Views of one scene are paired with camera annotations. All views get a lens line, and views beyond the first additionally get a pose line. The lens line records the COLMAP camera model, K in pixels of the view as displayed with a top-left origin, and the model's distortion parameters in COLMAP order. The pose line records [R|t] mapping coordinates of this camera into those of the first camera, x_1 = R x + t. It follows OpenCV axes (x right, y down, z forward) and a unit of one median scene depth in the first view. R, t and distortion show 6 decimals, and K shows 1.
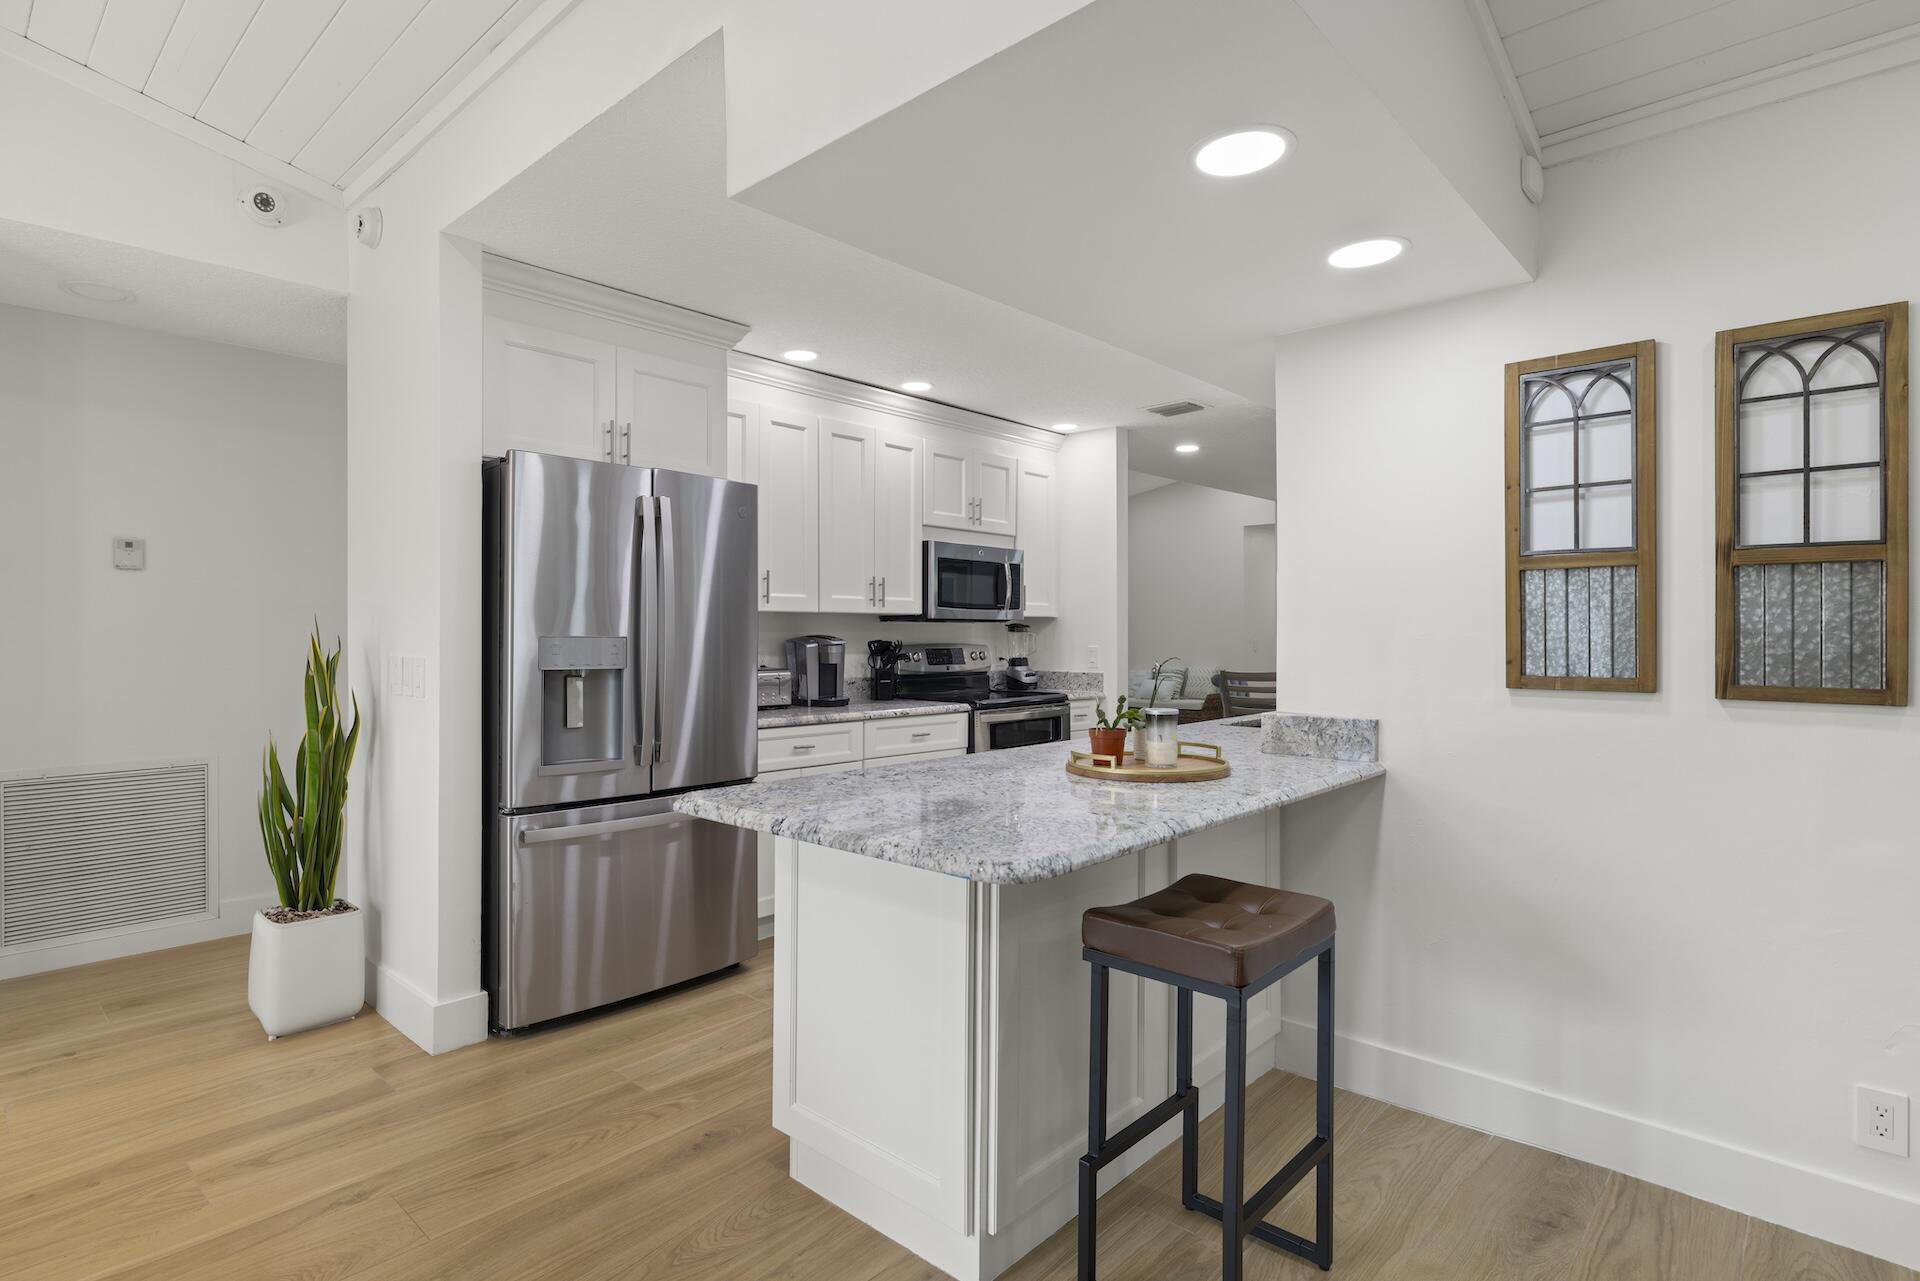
lens RADIAL K [[984.2, 0, 957.1], [0, 984.2, 629.1], [0, 0, 1]] dist [-0.002874, -0.000473]
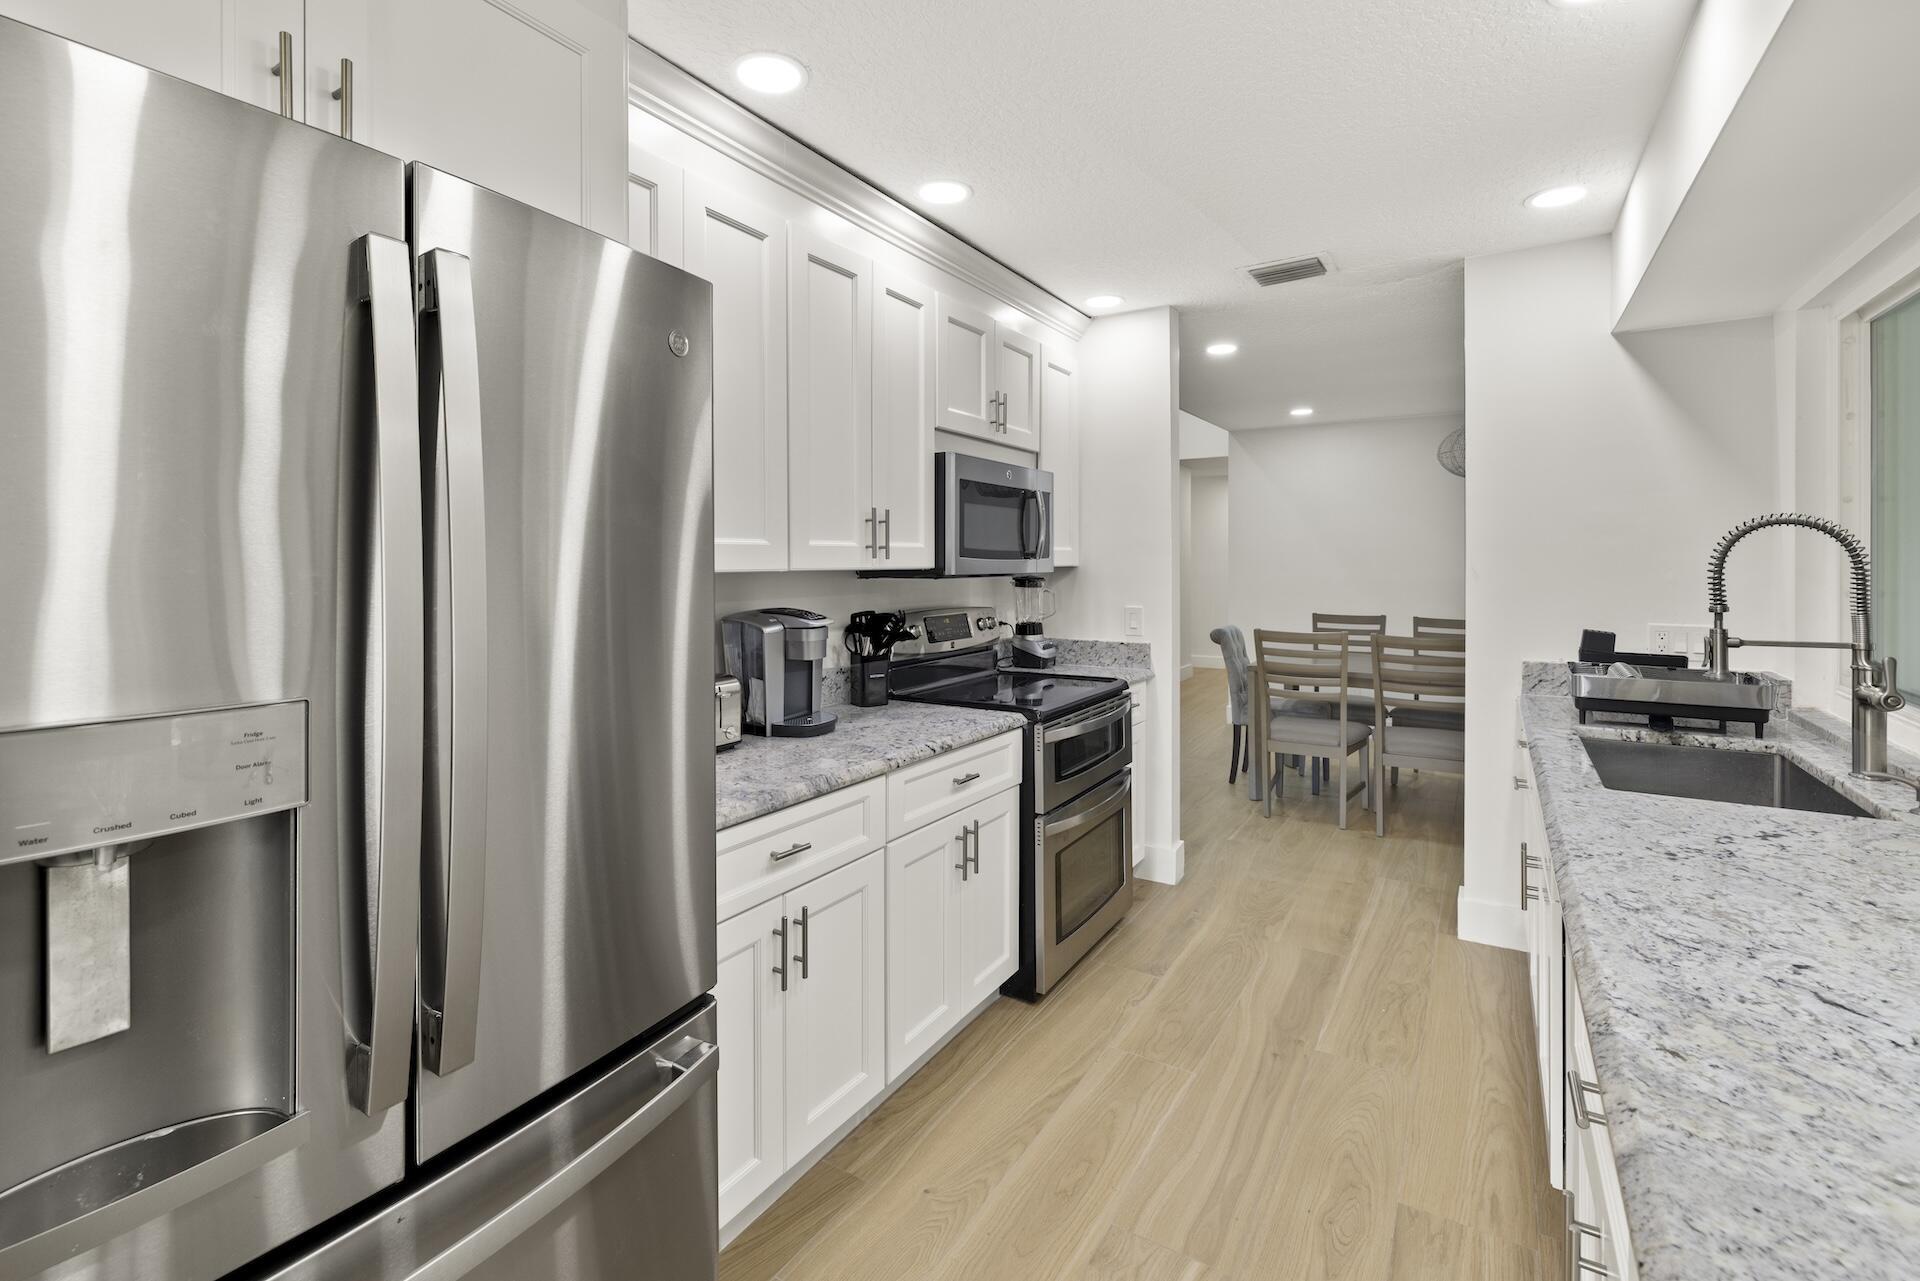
lens RADIAL K [[840.2, 0, 950.7], [0, 840.2, 561.6], [0, 0, 1]] dist [-0.009735, 0.000115]
pose [[0.983565, -0.005606, 0.180468, -0.123795], [0.004877, 0.999978, 0.004481, -0.022121], [-0.180489, -0.003527, 0.983571, 0.468387]]
